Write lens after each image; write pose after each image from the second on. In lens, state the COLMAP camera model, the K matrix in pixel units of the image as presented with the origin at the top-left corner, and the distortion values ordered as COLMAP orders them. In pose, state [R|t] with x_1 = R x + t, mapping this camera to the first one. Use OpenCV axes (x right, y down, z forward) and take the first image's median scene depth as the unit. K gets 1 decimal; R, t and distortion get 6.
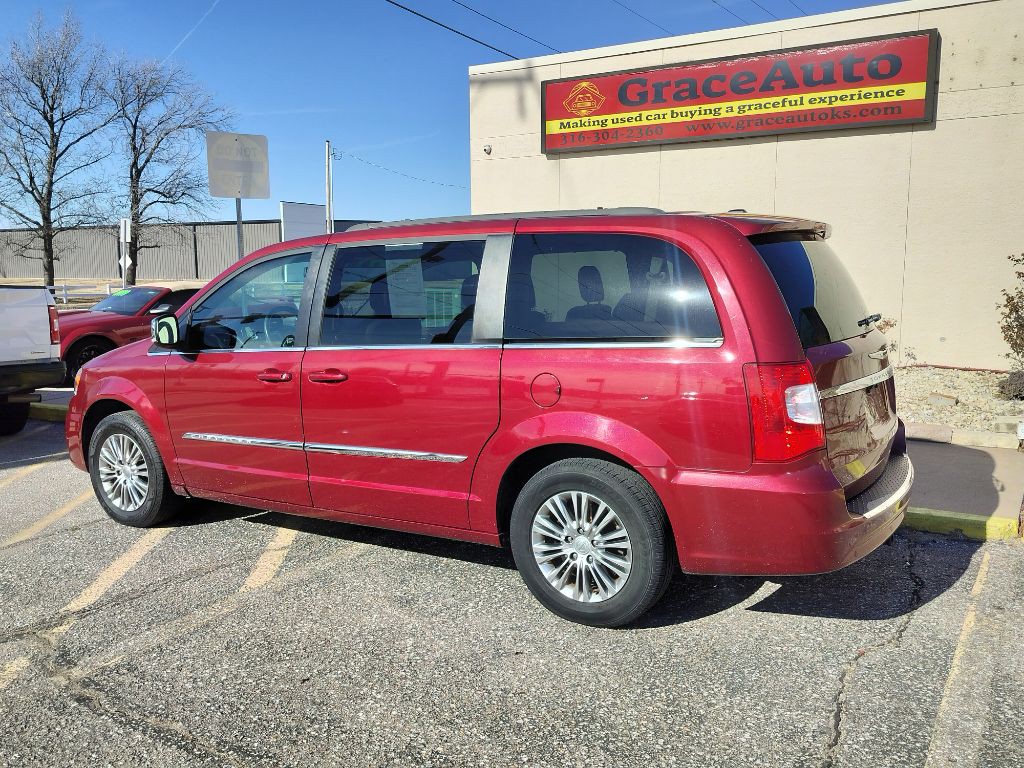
lens RADIAL K [[867.8, 0, 509.0], [0, 867.8, 384.2], [0, 0, 1]] dist [0.082102, -0.119494]
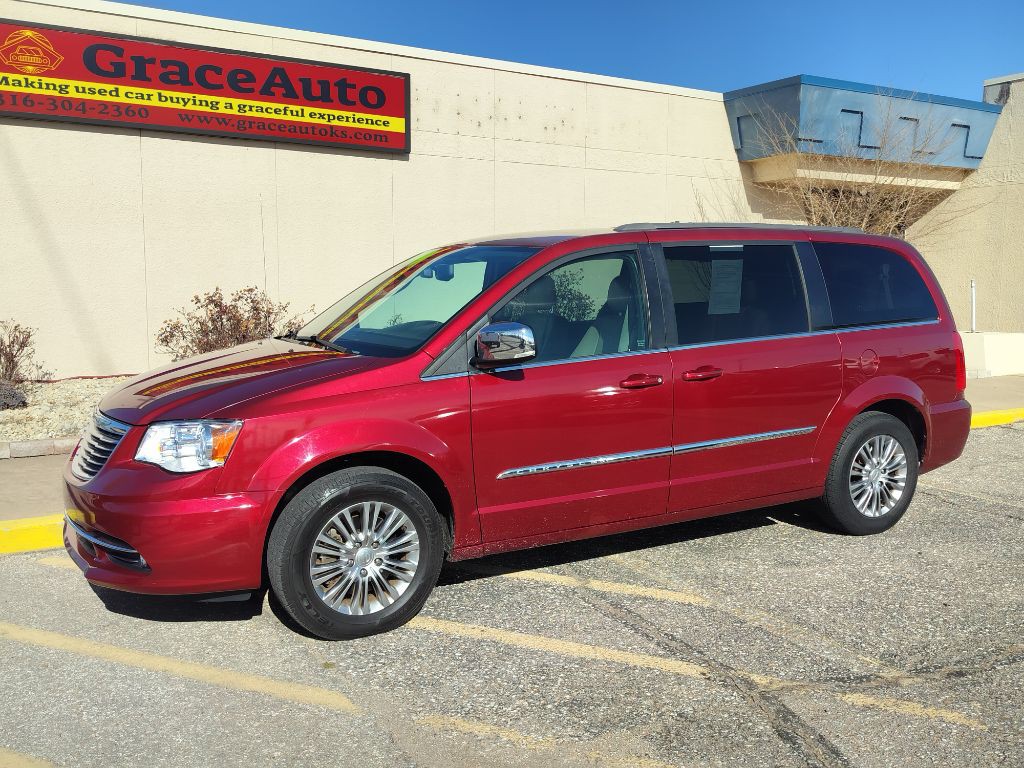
lens RADIAL K [[942.1, 0, 517.0], [0, 942.1, 385.4], [0, 0, 1]] dist [0.085383, -0.121926]
pose [[0.469853, -0.084502, 0.878691, -0.529385], [0.106884, 0.993530, 0.038392, -0.025329], [-0.876250, 0.075879, 0.475845, 0.278808]]
